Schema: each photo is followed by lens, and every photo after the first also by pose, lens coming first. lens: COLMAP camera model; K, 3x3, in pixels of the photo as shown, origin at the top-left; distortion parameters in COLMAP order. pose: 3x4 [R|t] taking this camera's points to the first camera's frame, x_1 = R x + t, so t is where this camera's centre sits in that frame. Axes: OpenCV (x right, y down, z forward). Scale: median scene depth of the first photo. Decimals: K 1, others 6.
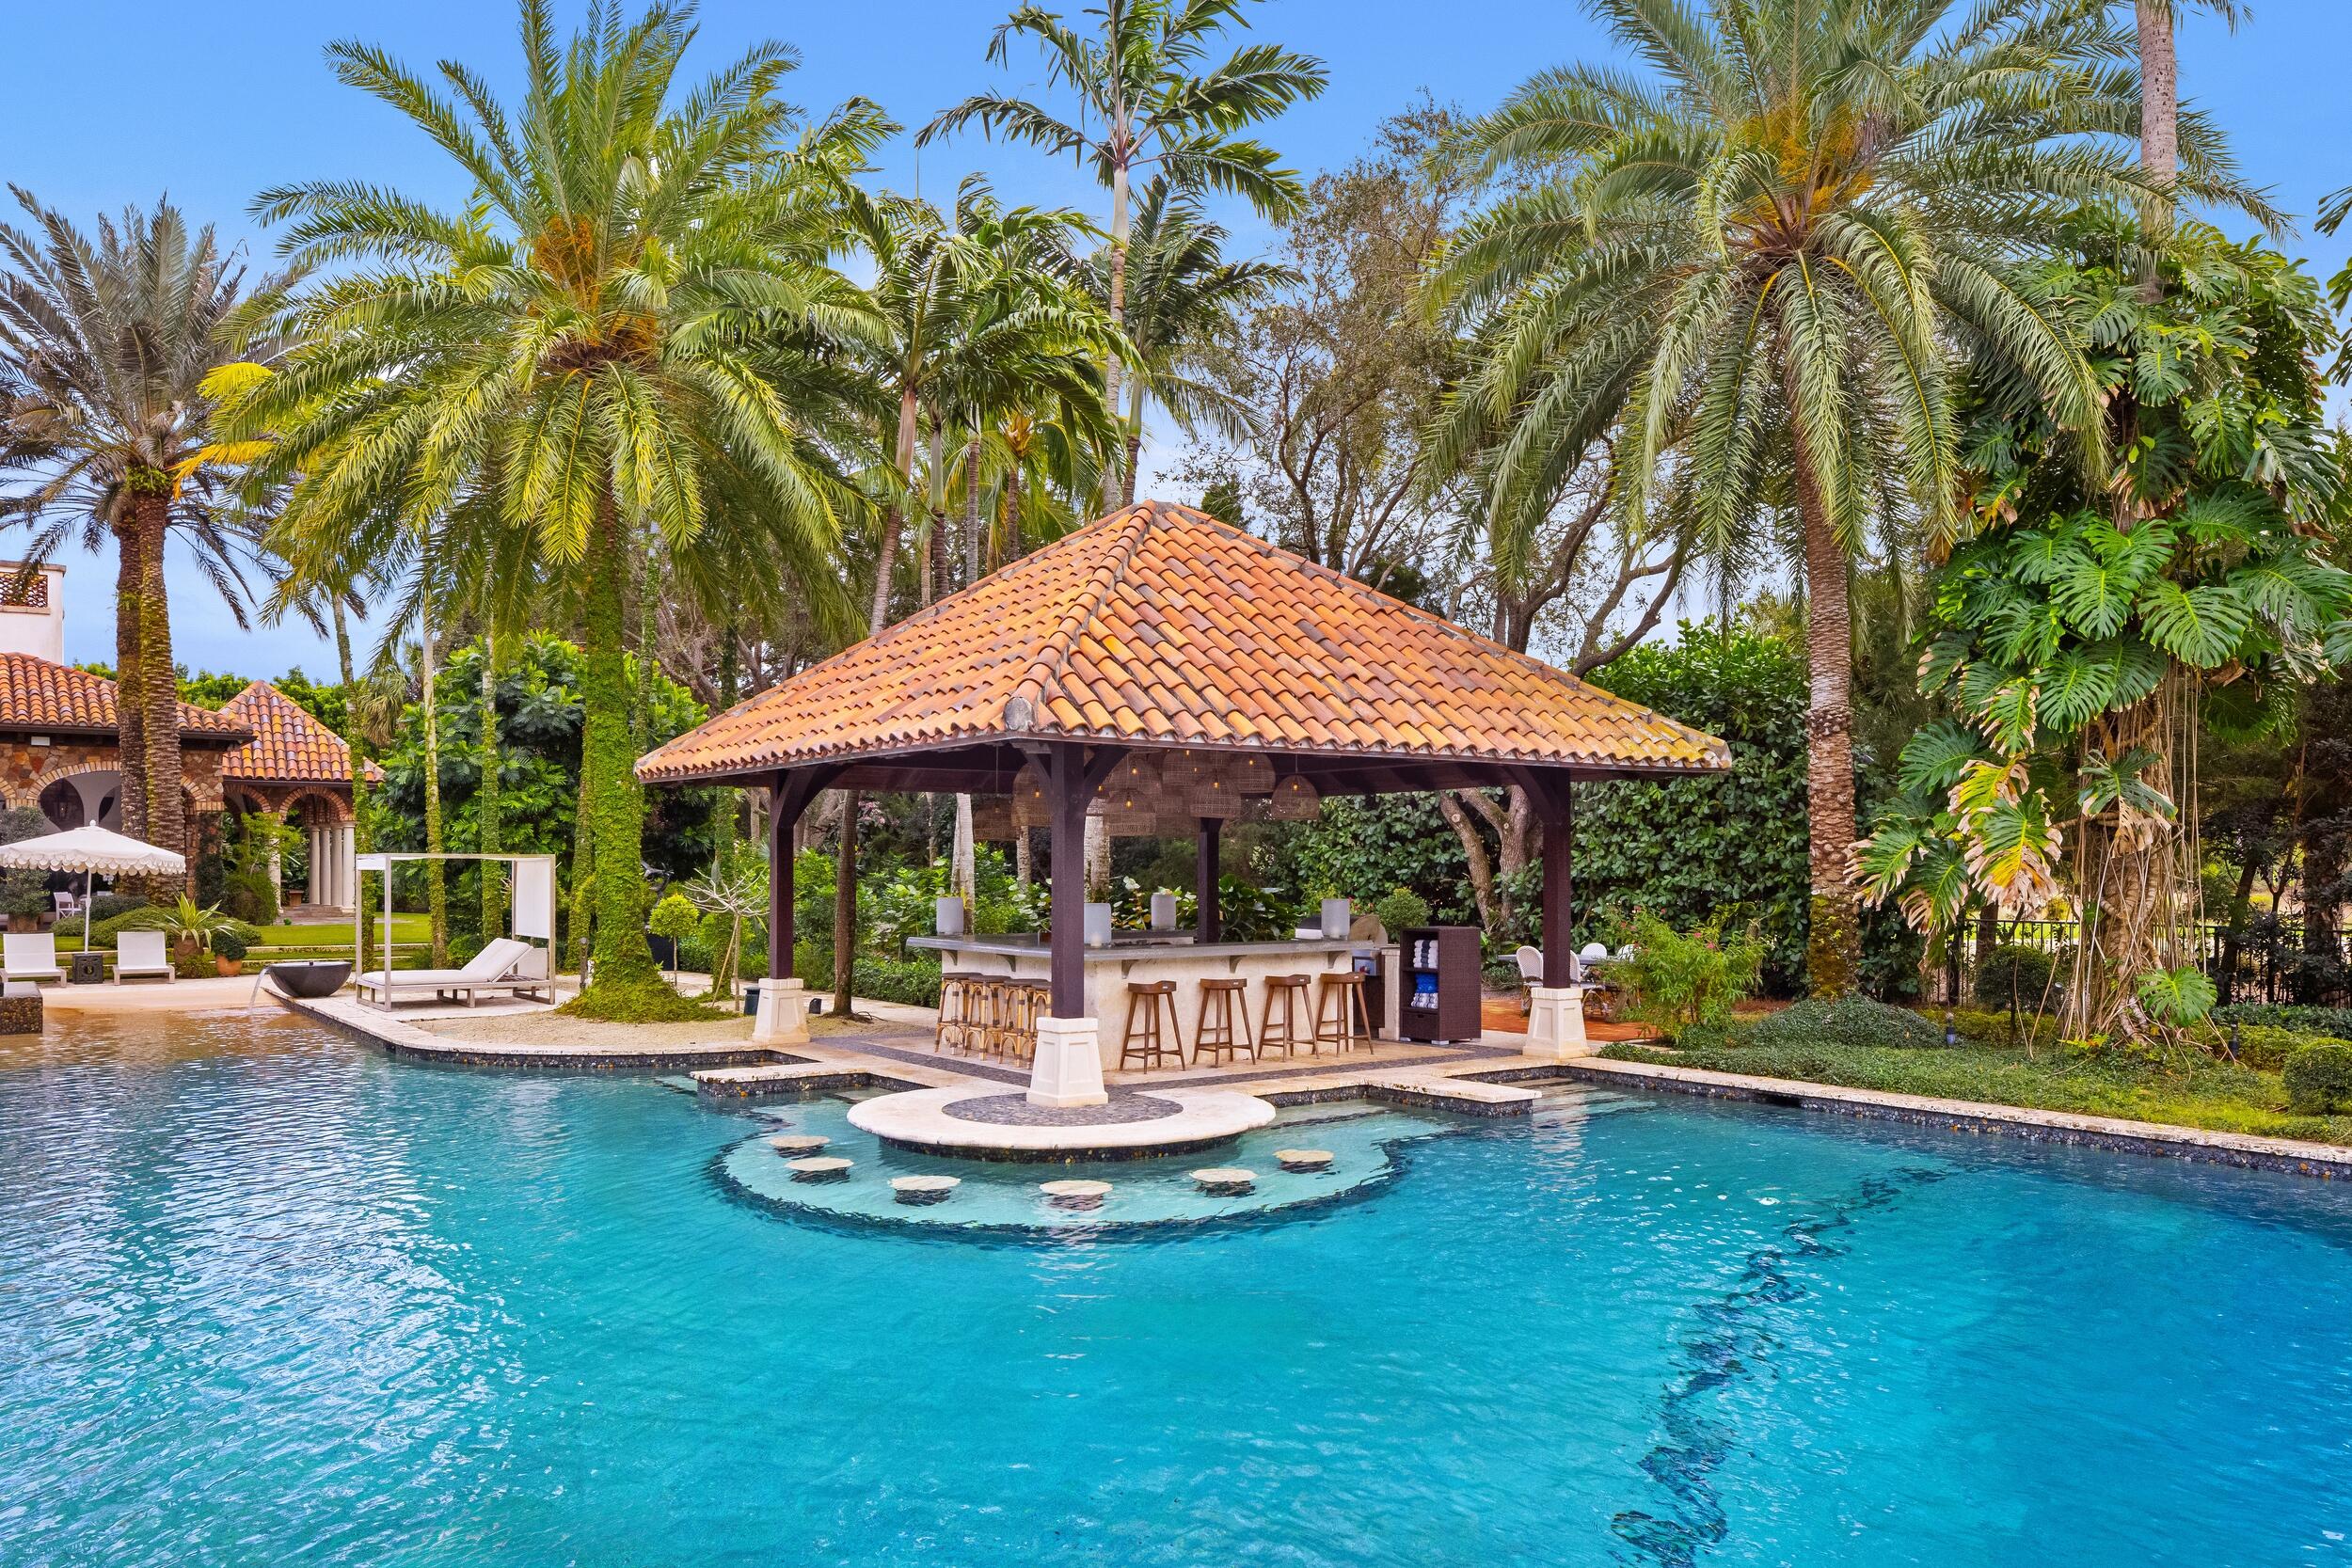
lens RADIAL K [[1708.8, 0, 1193.9], [0, 1708.8, 868.4], [0, 0, 1]] dist [-0.004042, -0.002386]
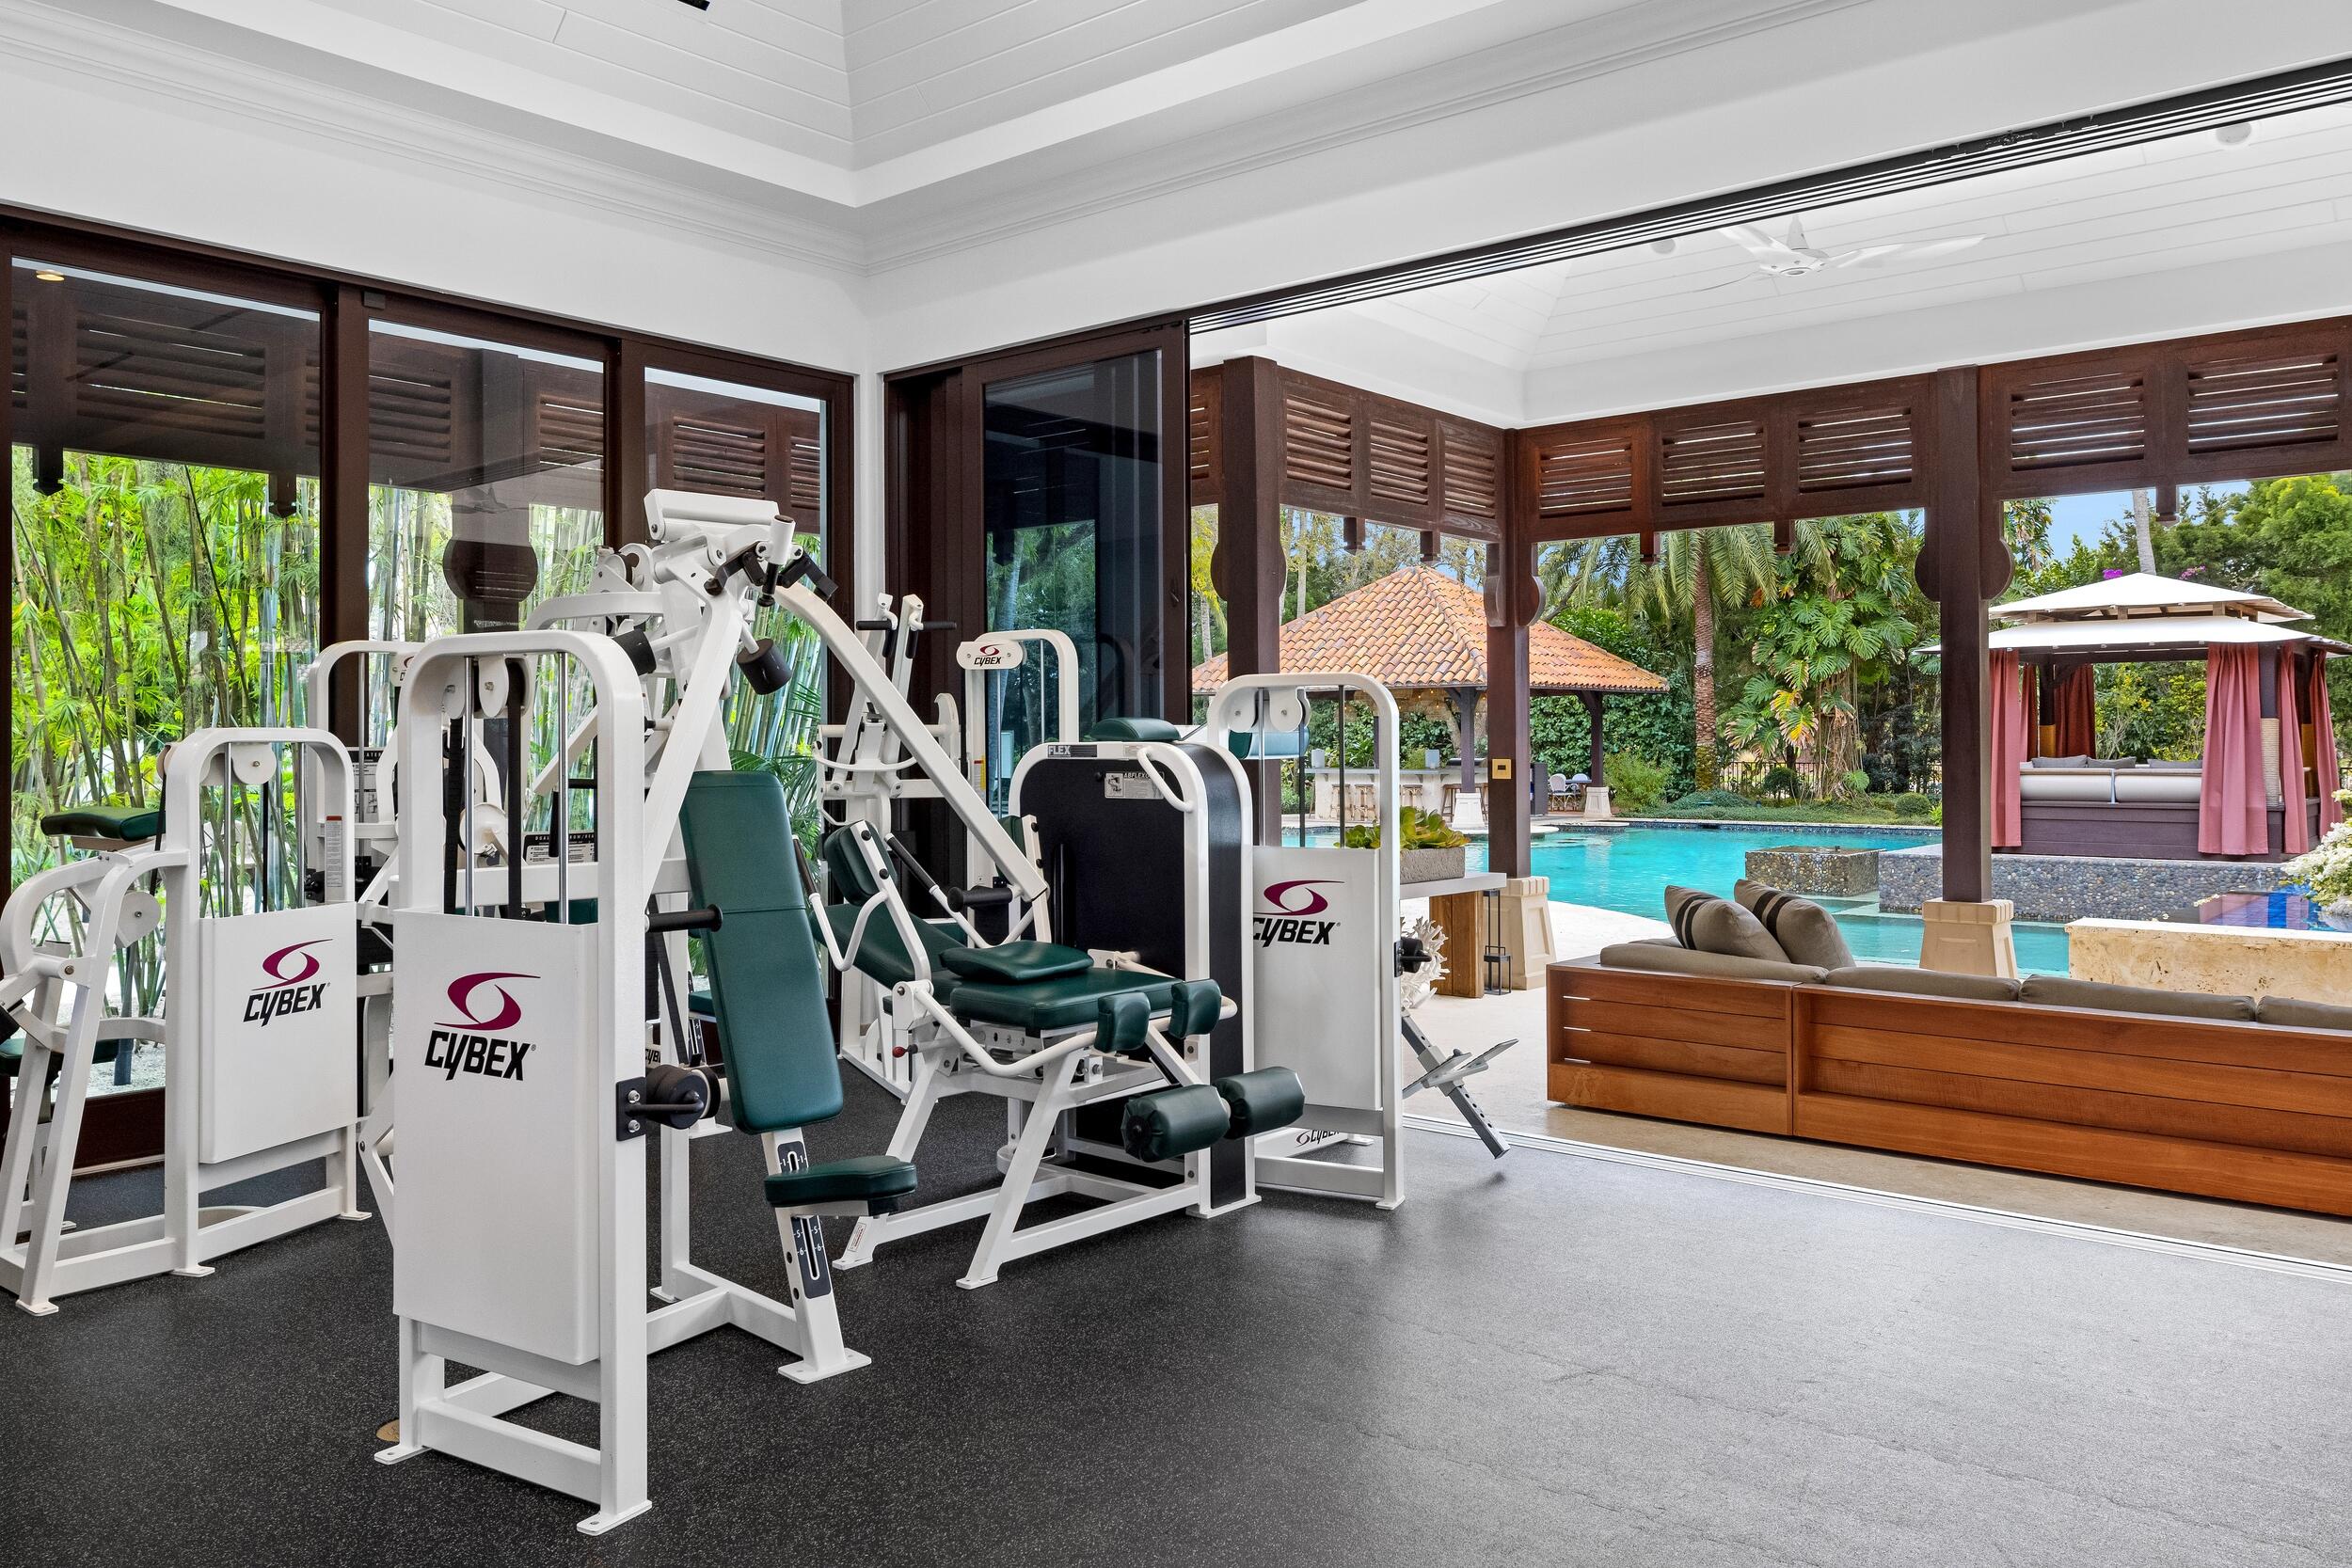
lens RADIAL K [[1708.8, 0, 1174.1], [0, 1708.8, 771.7], [0, 0, 1]] dist [-0.004042, -0.002386]
pose [[0.974044, -0.012965, 0.225986, -1.028405], [0.009570, 0.999824, 0.016109, 0.007984], [-0.226155, -0.013528, 0.973997, -1.313117]]
